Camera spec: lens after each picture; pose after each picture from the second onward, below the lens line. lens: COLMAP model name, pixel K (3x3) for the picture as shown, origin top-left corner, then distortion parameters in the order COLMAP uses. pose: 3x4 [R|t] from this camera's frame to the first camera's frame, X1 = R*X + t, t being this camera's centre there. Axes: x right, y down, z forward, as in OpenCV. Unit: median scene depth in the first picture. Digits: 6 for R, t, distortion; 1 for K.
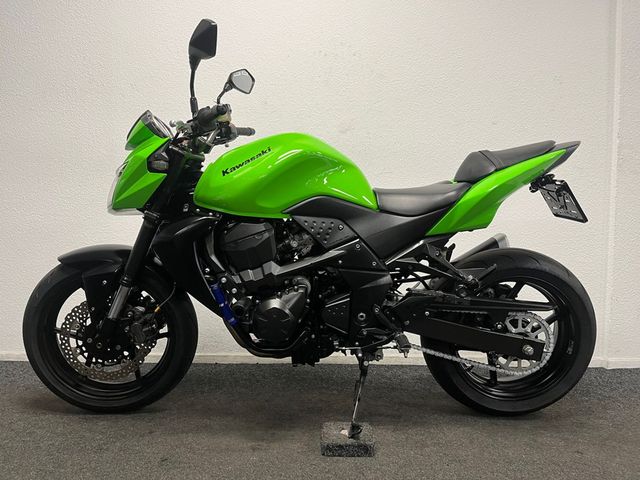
lens RADIAL K [[480.0, 0, 320.0], [0, 480.0, 240.0], [0, 0, 1]] dist [0.080103, -0.128494]
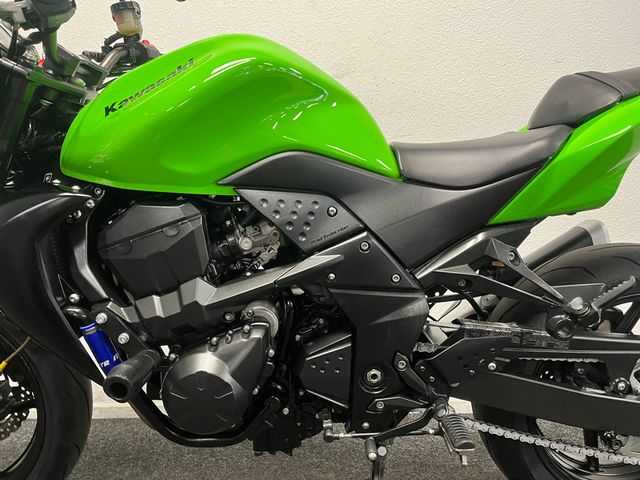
lens RADIAL K [[480.0, 0, 320.0], [0, 480.0, 240.0], [0, 0, 1]] dist [0.080103, -0.128494]
pose [[0.999848, -0.016473, -0.005653, 0.032119], [0.016523, 0.999823, 0.009048, 0.000706], [0.005503, -0.009140, 0.999943, 0.465118]]
